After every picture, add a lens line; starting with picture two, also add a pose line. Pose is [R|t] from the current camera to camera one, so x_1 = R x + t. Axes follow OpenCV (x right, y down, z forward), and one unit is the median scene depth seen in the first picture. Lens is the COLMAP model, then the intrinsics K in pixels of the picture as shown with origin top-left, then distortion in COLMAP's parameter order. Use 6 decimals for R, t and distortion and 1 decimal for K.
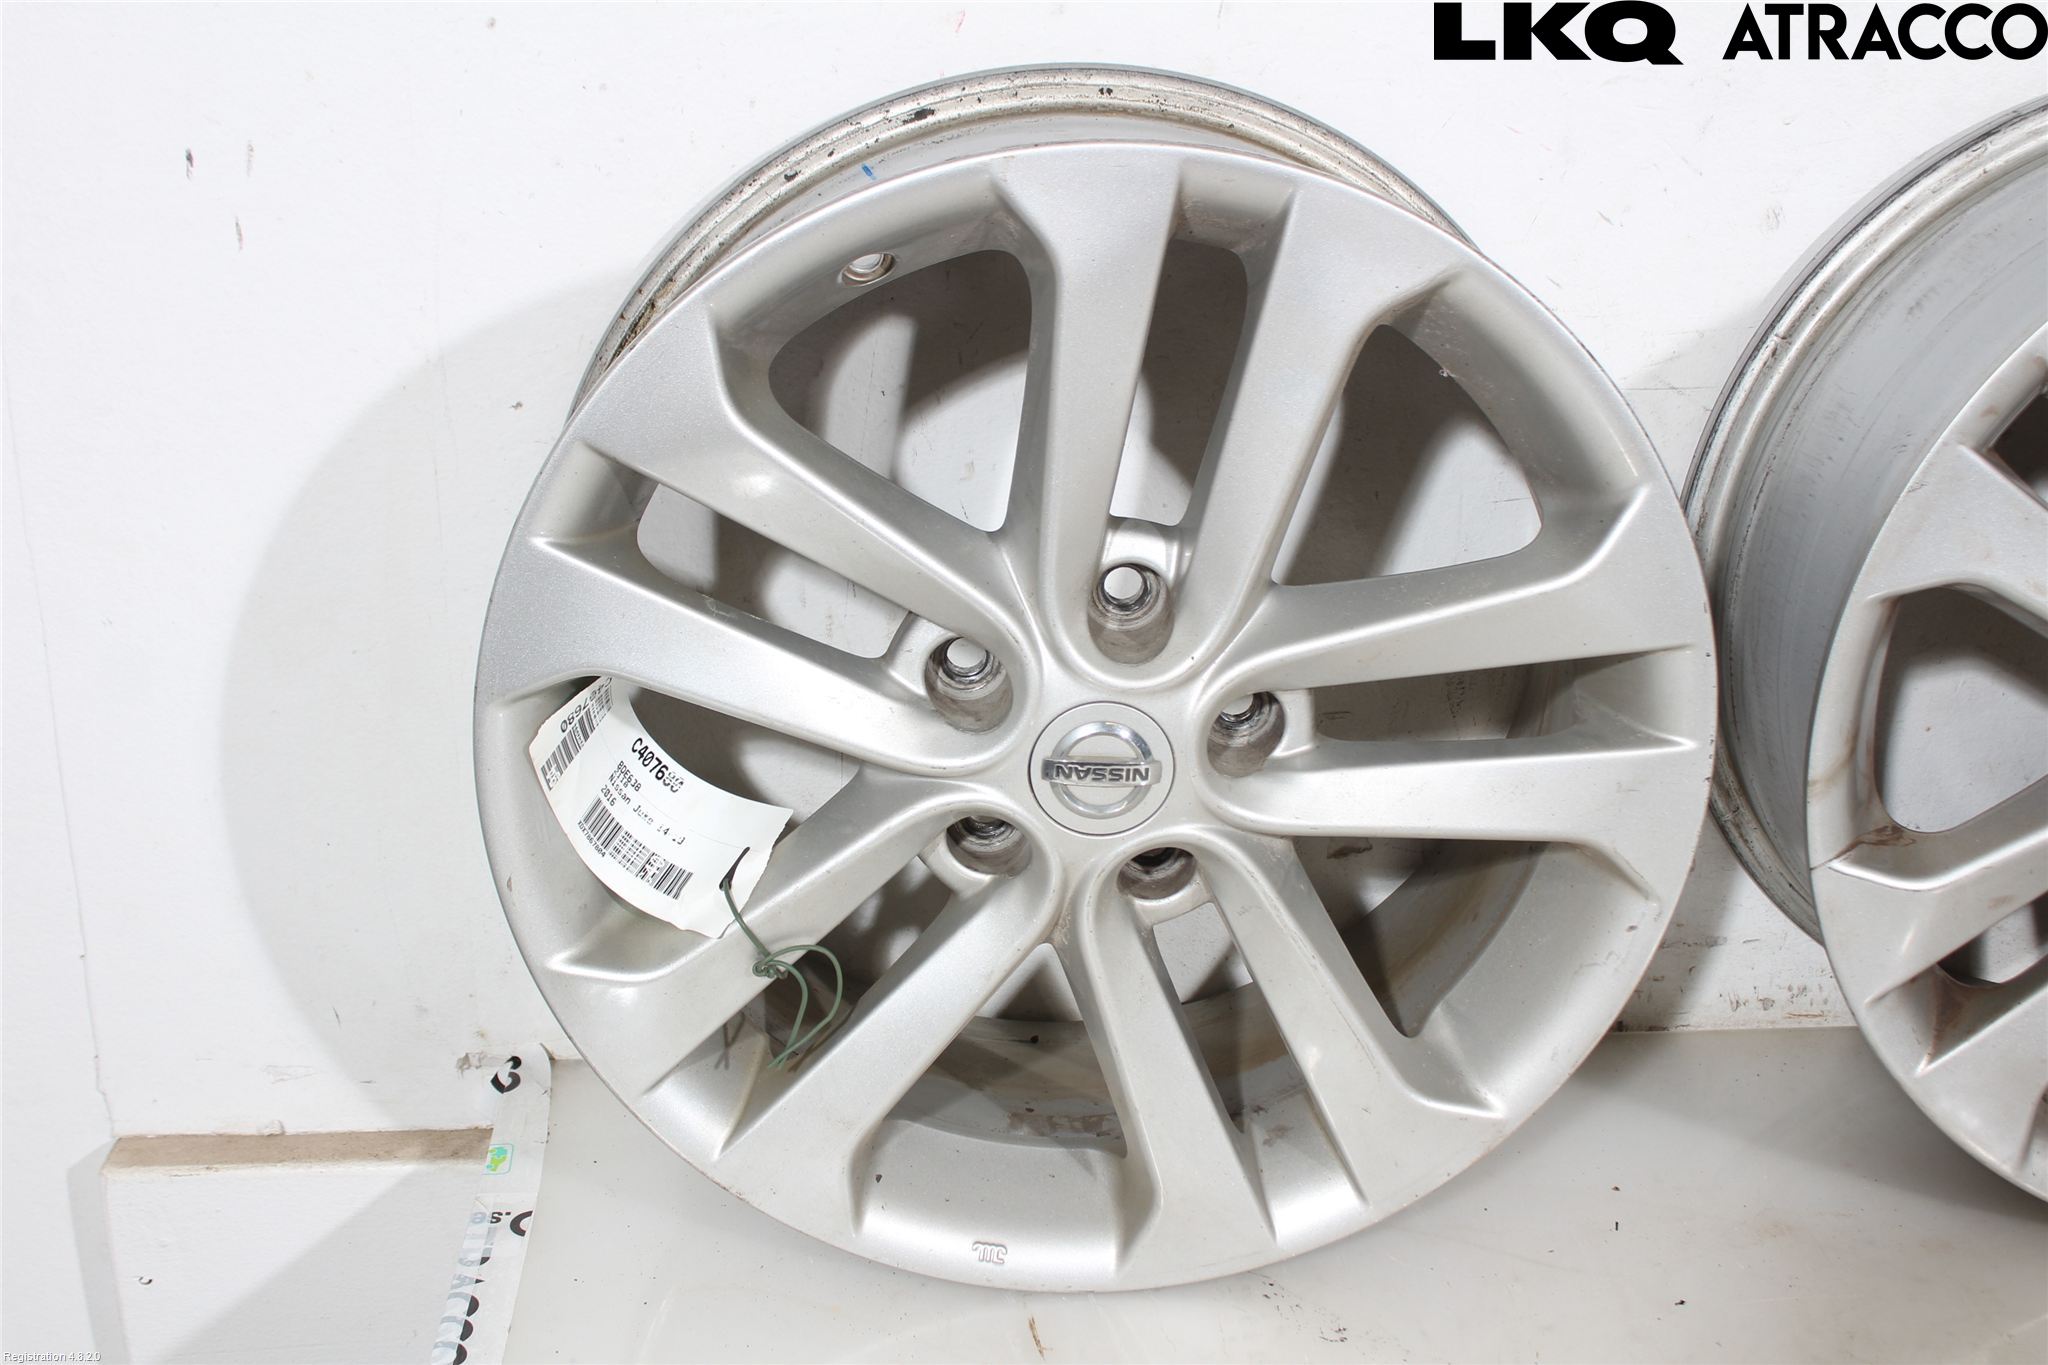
lens RADIAL K [[4734.4, 0, 1024.0], [0, 4734.4, 682.5], [0, 0, 1]] dist [-1.302679, 5.768205]
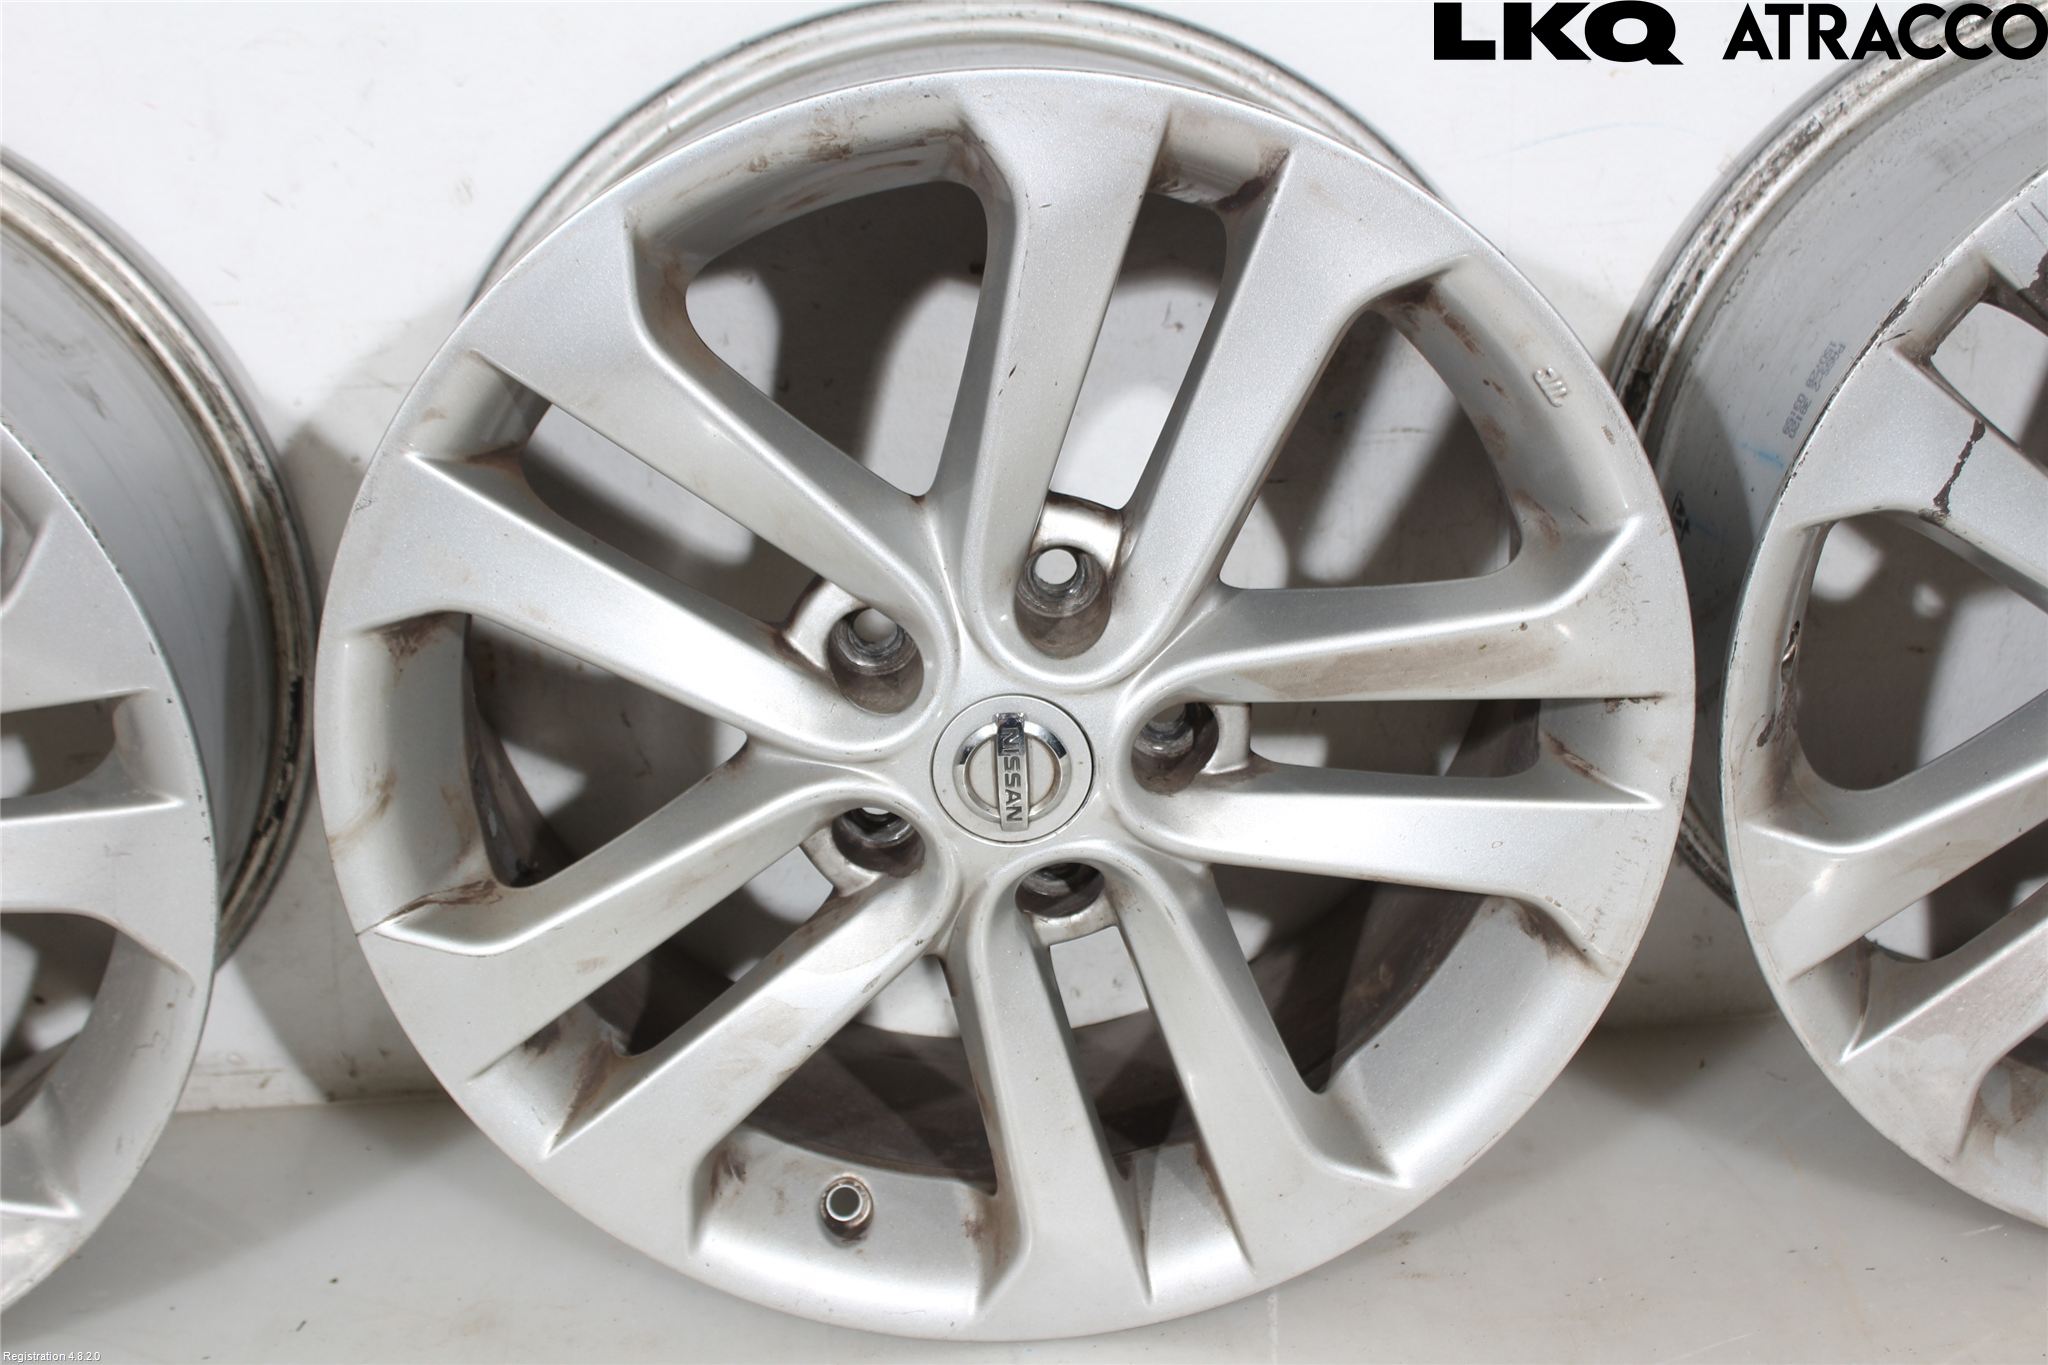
lens RADIAL K [[4236.6, 0, 954.2], [0, 4236.6, 630.6], [0, 0, 1]] dist [-1.394316, 0.023659]
pose [[0.995030, 0.099558, 0.001921, 0.001244], [-0.099530, 0.994967, -0.011618, 0.002413], [-0.003068, 0.011369, 0.999931, 0.198229]]
